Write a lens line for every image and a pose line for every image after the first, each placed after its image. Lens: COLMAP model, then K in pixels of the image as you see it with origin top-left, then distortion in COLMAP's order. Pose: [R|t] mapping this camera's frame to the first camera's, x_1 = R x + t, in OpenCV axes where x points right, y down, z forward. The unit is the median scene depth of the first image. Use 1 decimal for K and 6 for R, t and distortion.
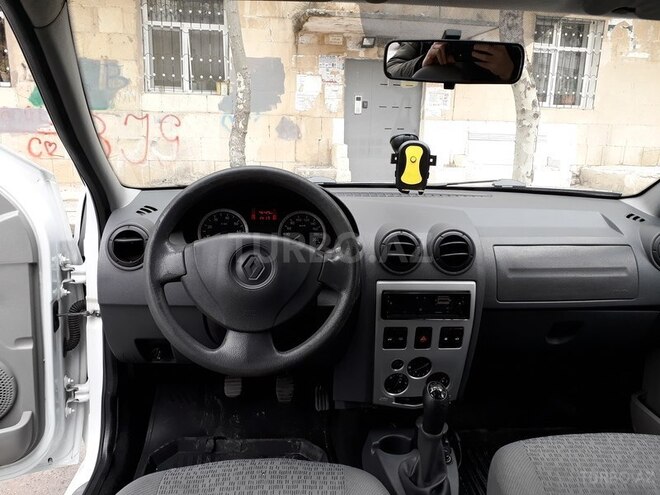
lens RADIAL K [[524.6, 0, 328.6], [0, 524.6, 249.2], [0, 0, 1]] dist [0.027750, -0.038457]
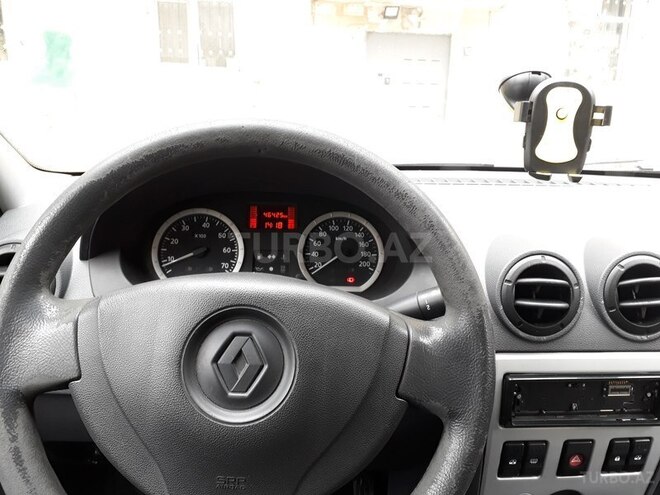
lens RADIAL K [[524.6, 0, 326.6], [0, 524.6, 249.8], [0, 0, 1]] dist [0.027750, -0.038457]
pose [[0.999519, 0.003754, -0.030770, -0.050847], [-0.002845, 0.999560, 0.029519, -0.052620], [0.030867, -0.029417, 0.999091, 0.470974]]
